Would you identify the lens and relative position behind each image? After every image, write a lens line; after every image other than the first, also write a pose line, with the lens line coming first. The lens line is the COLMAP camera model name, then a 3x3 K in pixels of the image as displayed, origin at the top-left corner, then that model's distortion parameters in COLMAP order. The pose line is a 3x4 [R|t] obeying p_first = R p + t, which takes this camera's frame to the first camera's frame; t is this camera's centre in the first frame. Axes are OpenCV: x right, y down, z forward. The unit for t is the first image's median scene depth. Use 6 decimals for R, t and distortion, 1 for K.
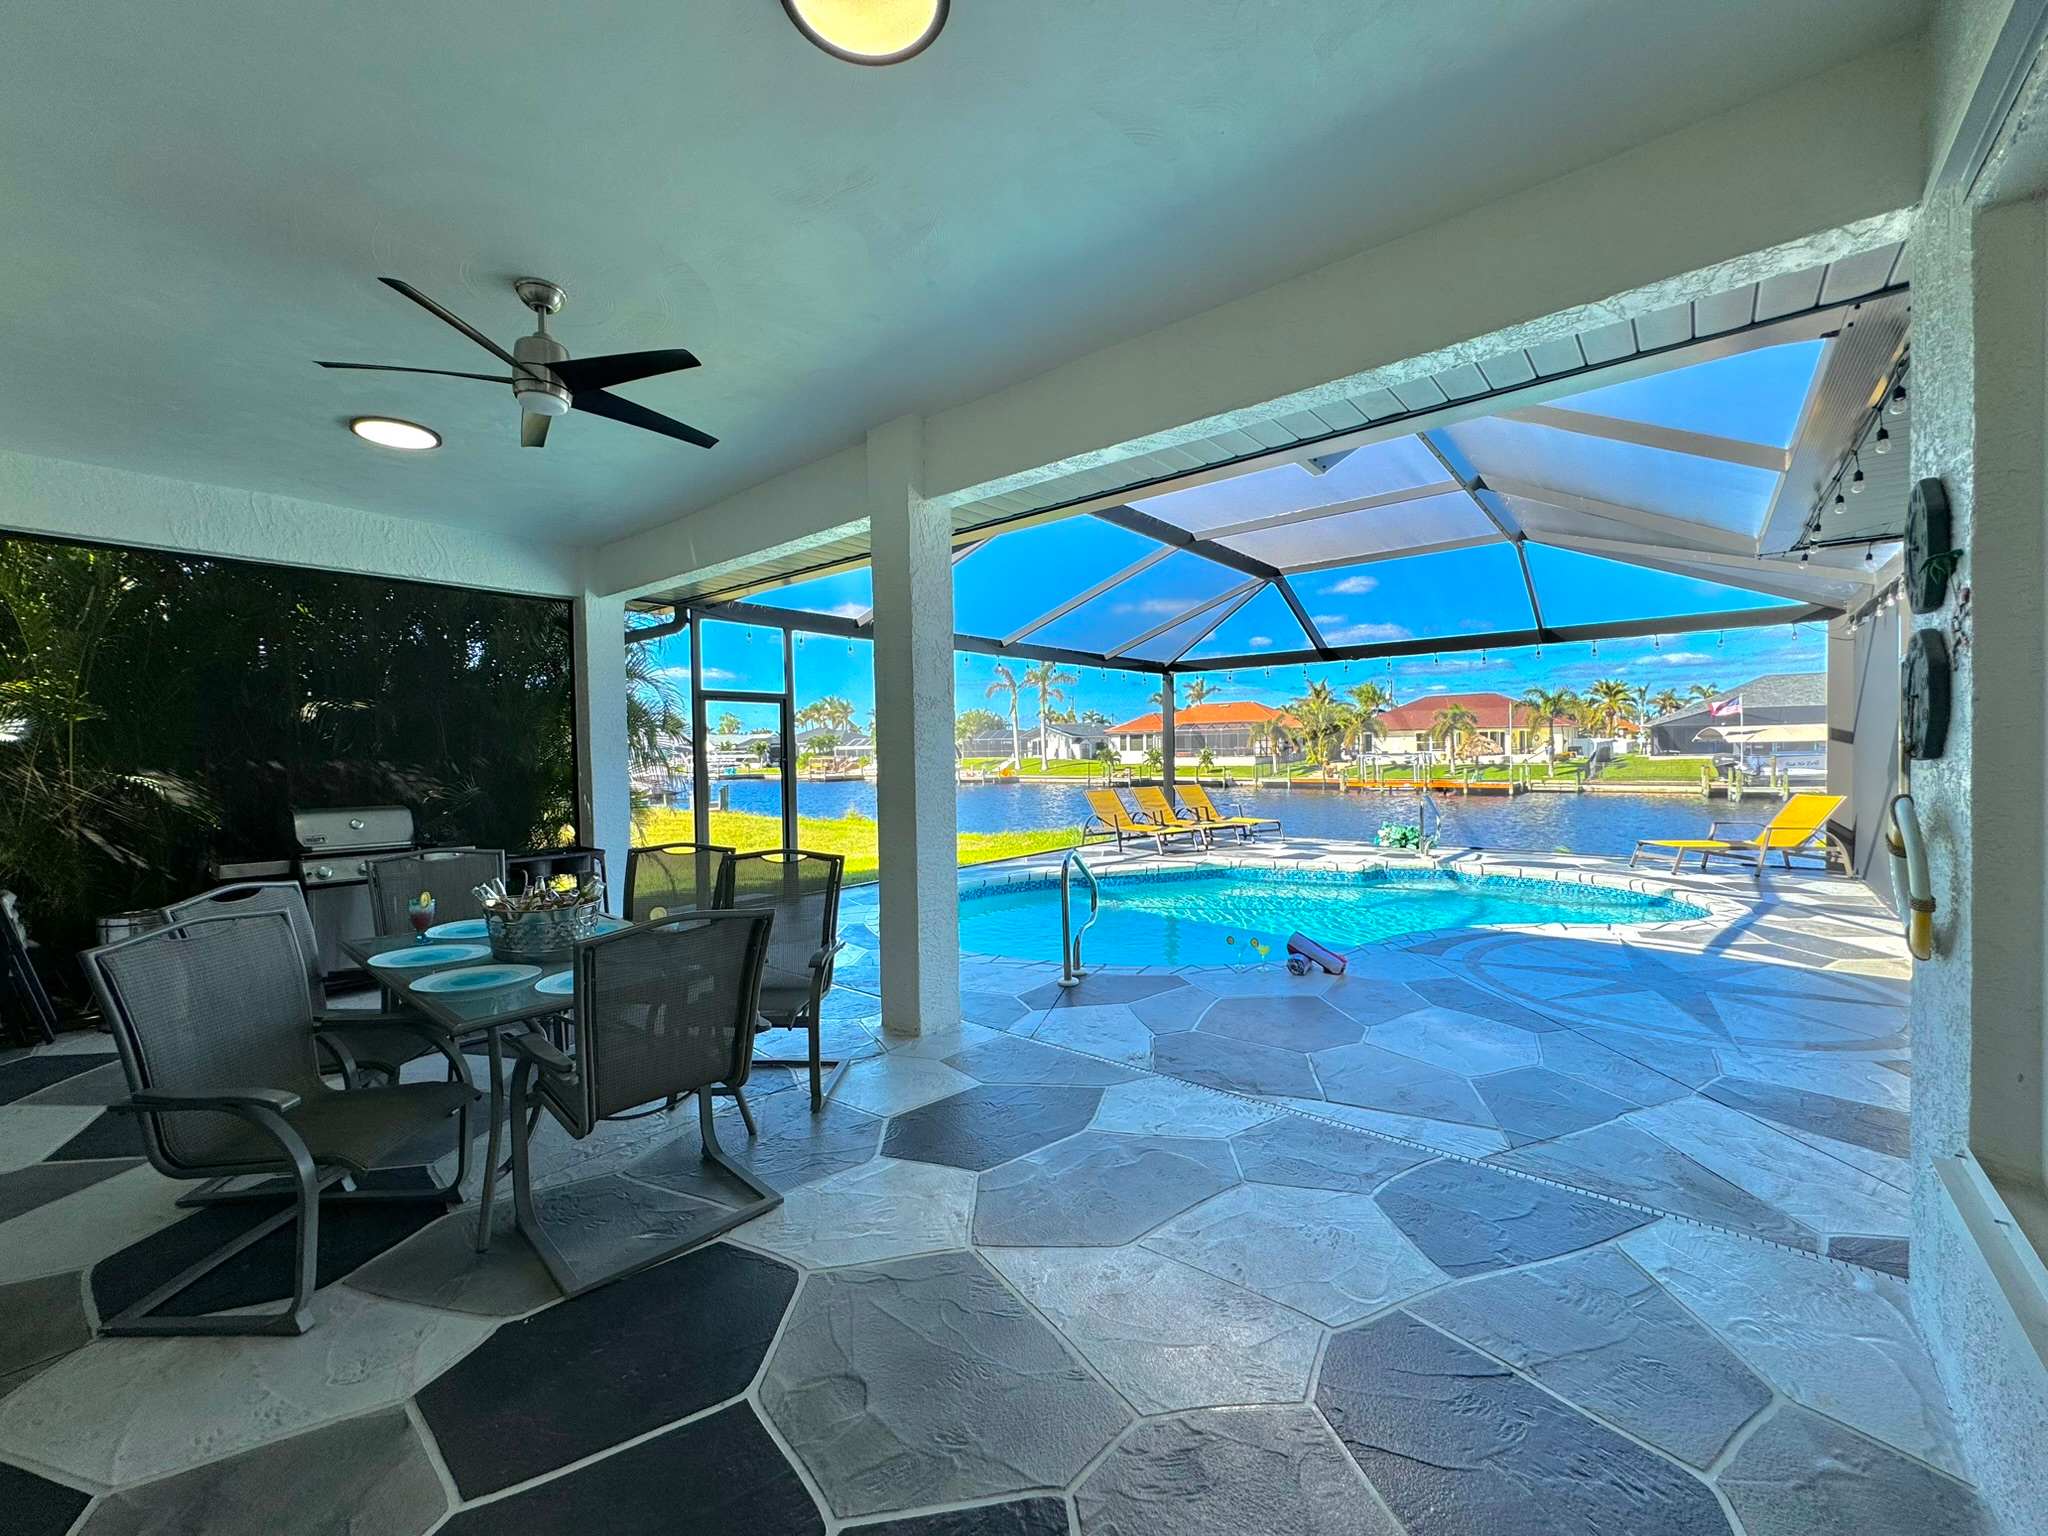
lens RADIAL K [[817.6, 0, 1023.1], [0, 817.6, 769.5], [0, 0, 1]] dist [-0.000195, 0.000049]
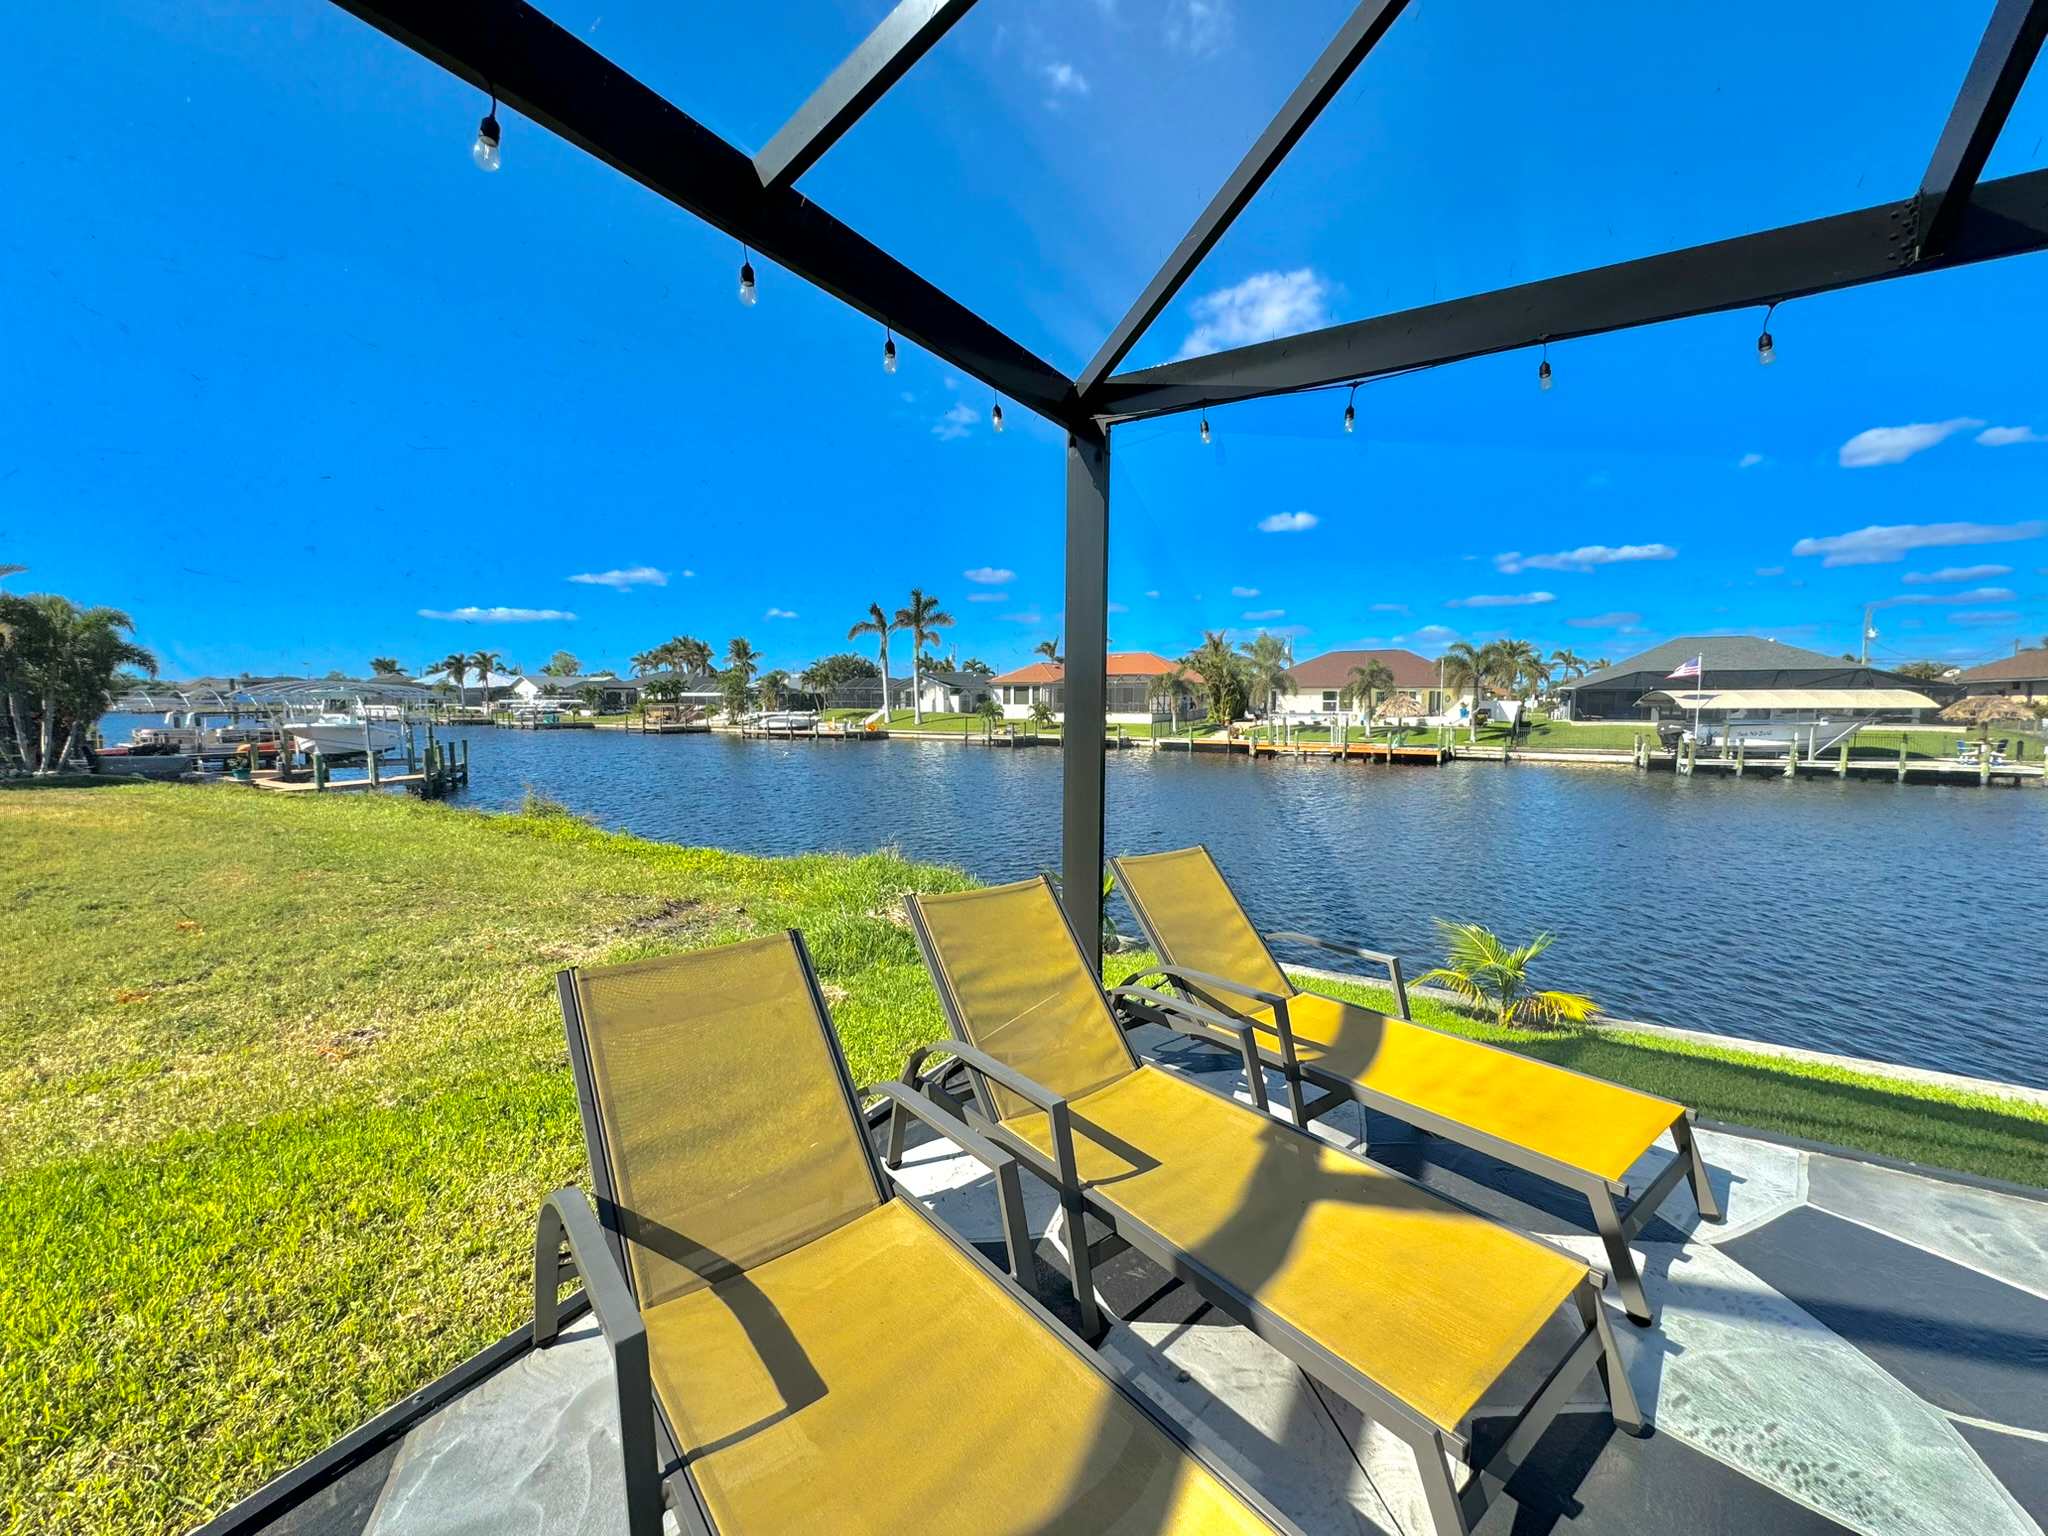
lens RADIAL K [[817.6, 0, 1023.1], [0, 817.6, 769.5], [0, 0, 1]] dist [-0.000195, 0.000049]
pose [[0.990516, 0.008385, 0.137144, 0.025397], [-0.016397, 0.998217, 0.057398, -0.004355], [-0.136418, -0.059102, 0.988887, 0.154044]]
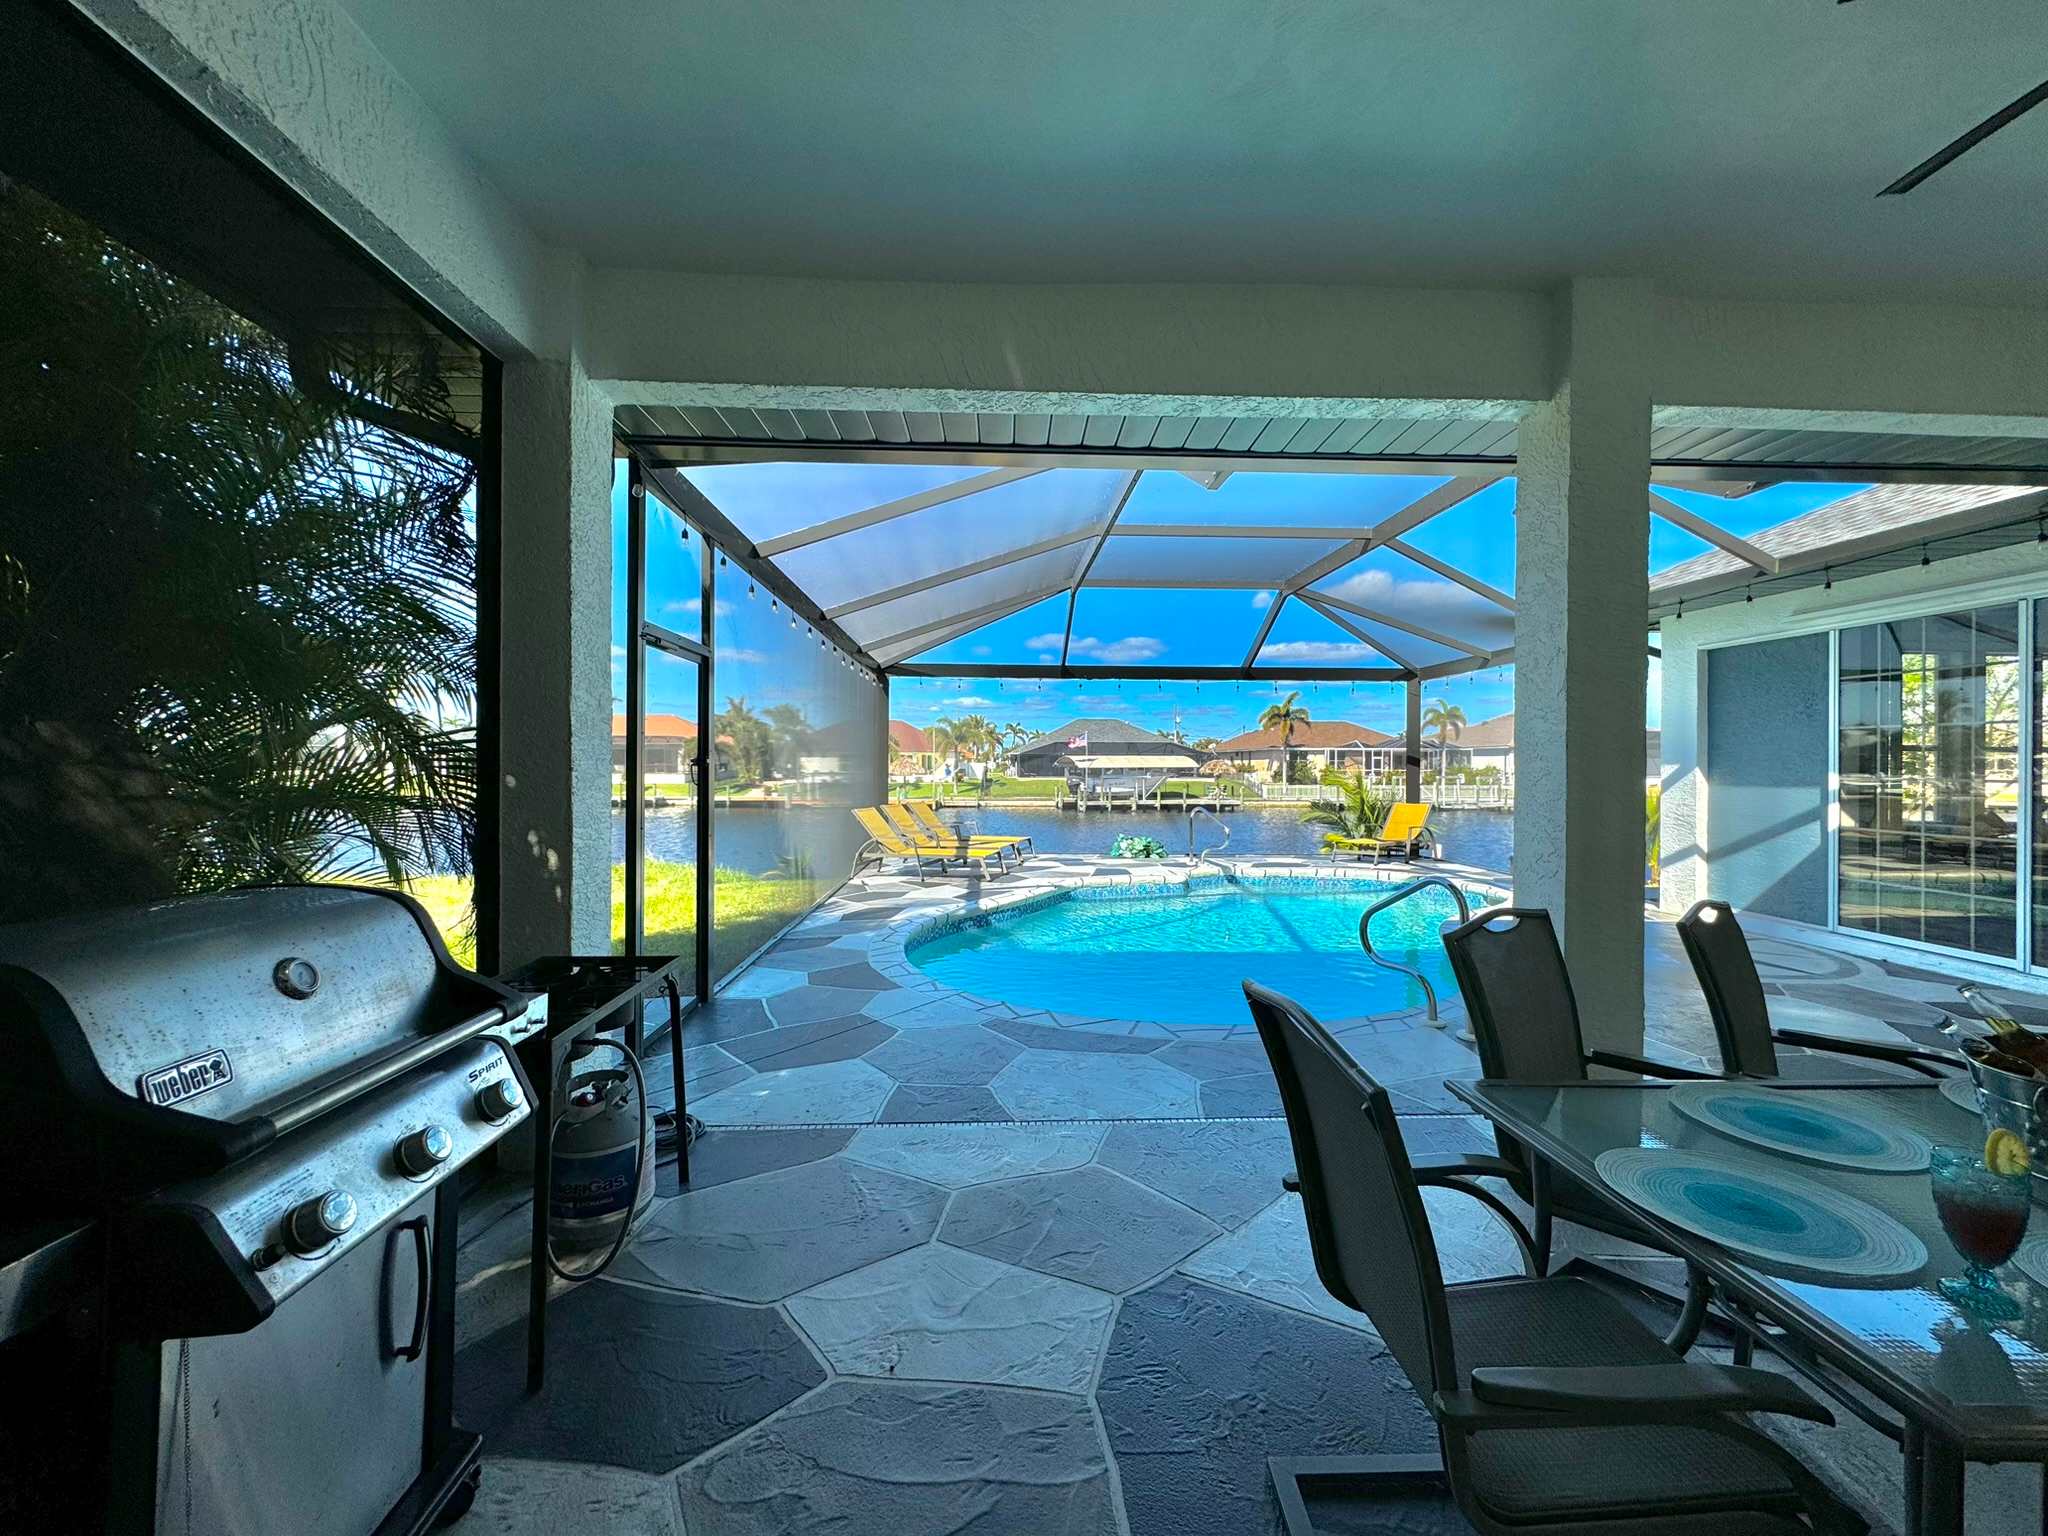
lens RADIAL K [[817.6, 0, 1023.1], [0, 817.6, 769.5], [0, 0, 1]] dist [-0.000195, 0.000049]
pose [[0.744778, 0.016795, 0.667101, -0.062565], [-0.001511, 0.999723, -0.023482, 0.000861], [-0.667311, 0.016481, 0.744597, 0.051042]]
